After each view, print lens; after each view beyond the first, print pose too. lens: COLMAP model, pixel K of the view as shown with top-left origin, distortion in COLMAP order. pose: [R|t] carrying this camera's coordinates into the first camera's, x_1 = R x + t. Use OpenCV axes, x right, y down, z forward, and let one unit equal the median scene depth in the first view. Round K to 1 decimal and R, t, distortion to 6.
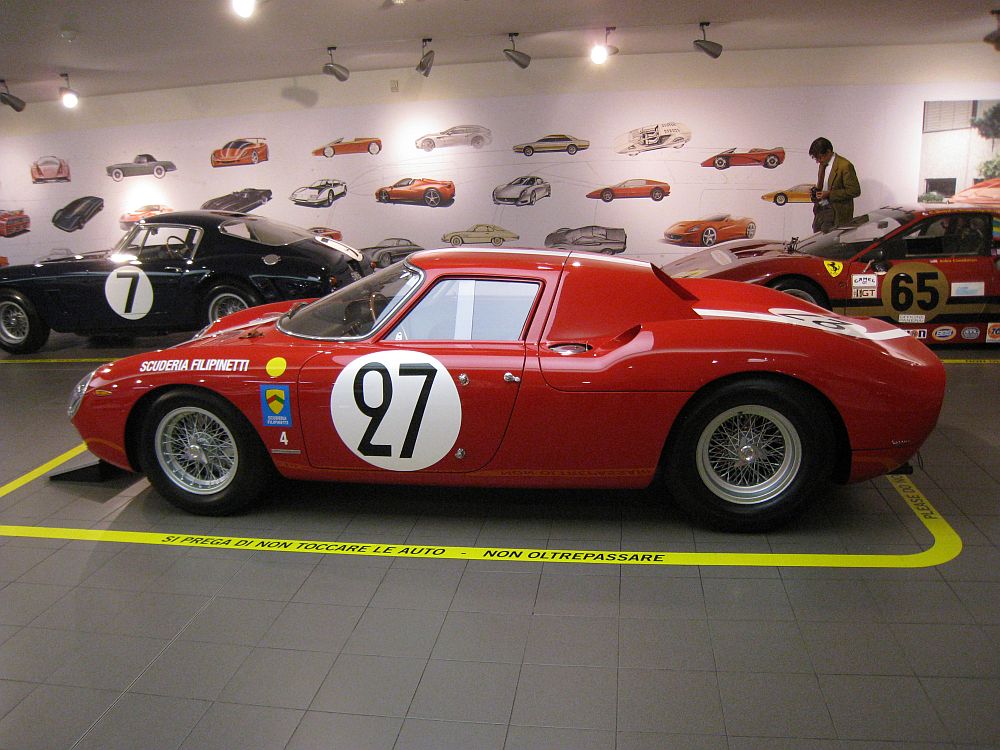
lens RADIAL K [[831.3, 0, 500.0], [0, 831.3, 375.0], [0, 0, 1]] dist [-0.186352, 0.132268]
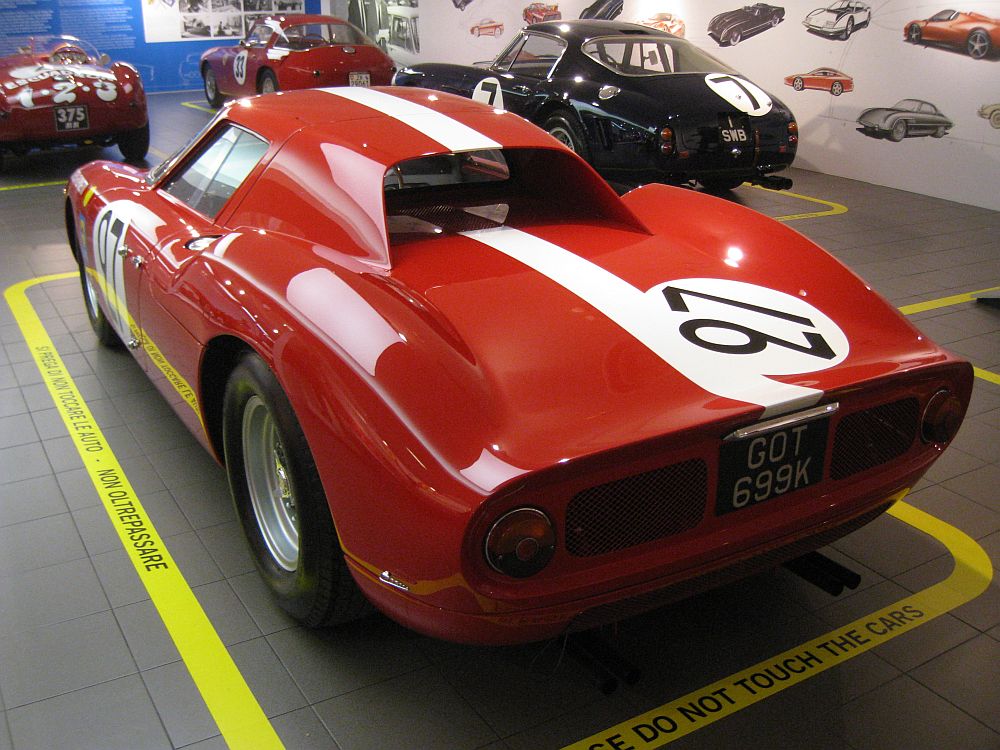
lens RADIAL K [[1051.6, 0, 500.0], [0, 1051.6, 375.0], [0, 0, 1]] dist [-0.132676, 0.034466]
pose [[0.658136, 0.304777, -0.688453, 0.289479], [-0.223708, 0.952266, 0.207710, -0.051253], [0.718896, 0.017311, 0.694902, 0.197014]]
